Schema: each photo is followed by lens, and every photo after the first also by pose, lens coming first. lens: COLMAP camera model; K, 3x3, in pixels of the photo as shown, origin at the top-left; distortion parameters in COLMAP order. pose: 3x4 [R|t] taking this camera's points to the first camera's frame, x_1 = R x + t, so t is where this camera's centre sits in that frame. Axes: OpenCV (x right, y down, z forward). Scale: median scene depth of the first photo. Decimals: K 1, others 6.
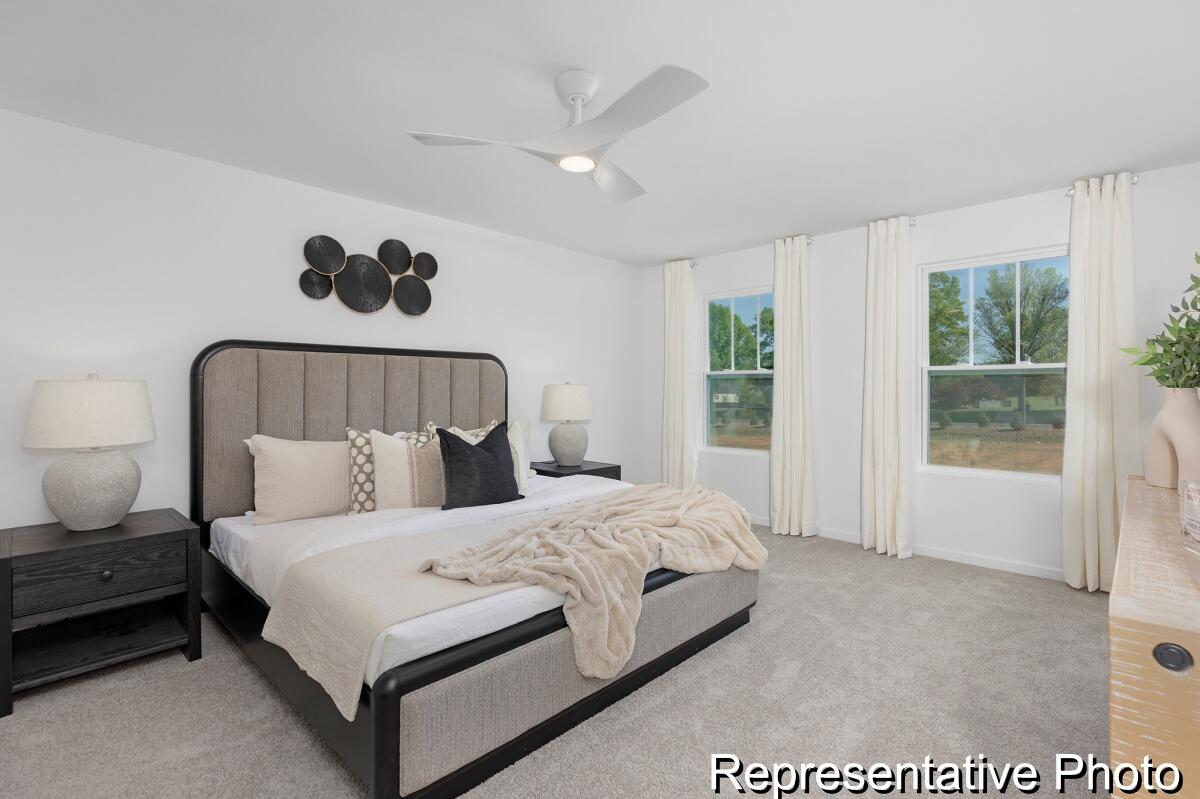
lens RADIAL K [[543.5, 0, 604.6], [0, 543.5, 385.4], [0, 0, 1]] dist [-0.000599, 0.000007]
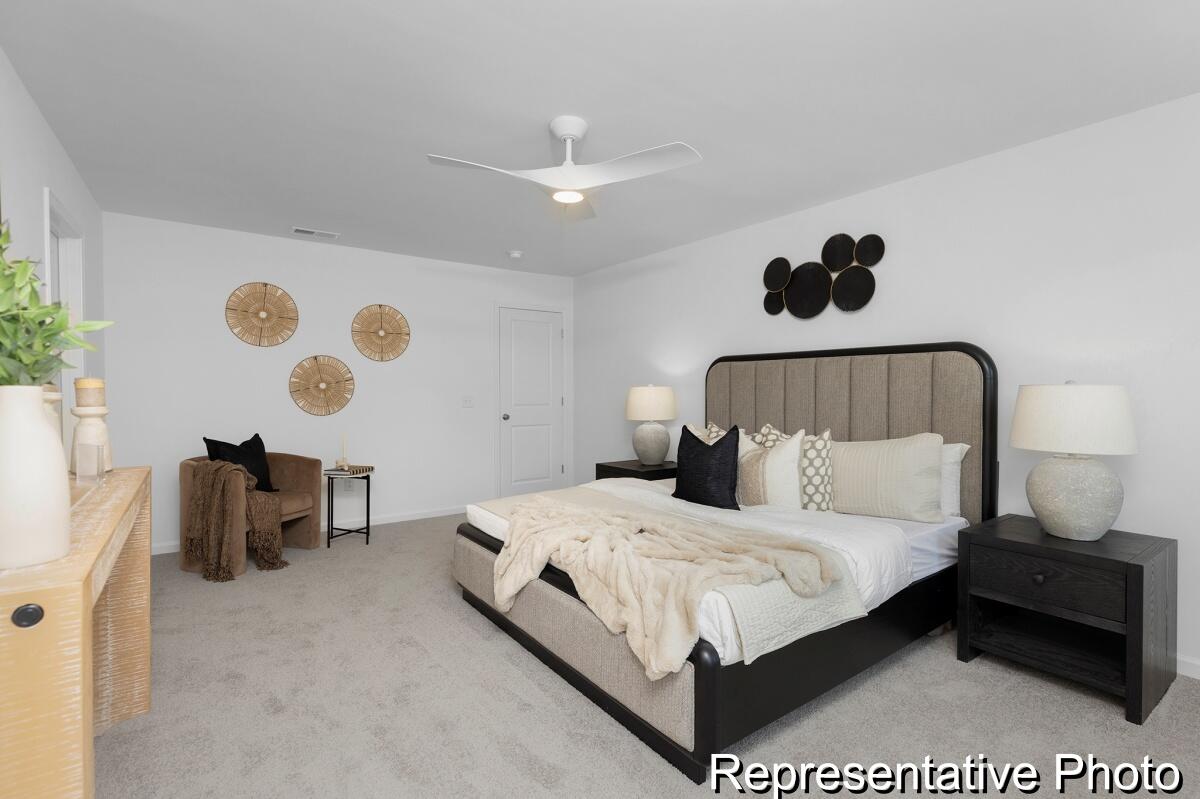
lens RADIAL K [[573.6, 0, 600.0], [0, 573.6, 399.5], [0, 0, 1]] dist [0.120920, -0.000058]
pose [[-0.185903, 0.007589, -0.982539, 0.707283], [0.002654, 0.999970, 0.007222, 0.010362], [0.982564, -0.001265, -0.185918, 0.790367]]
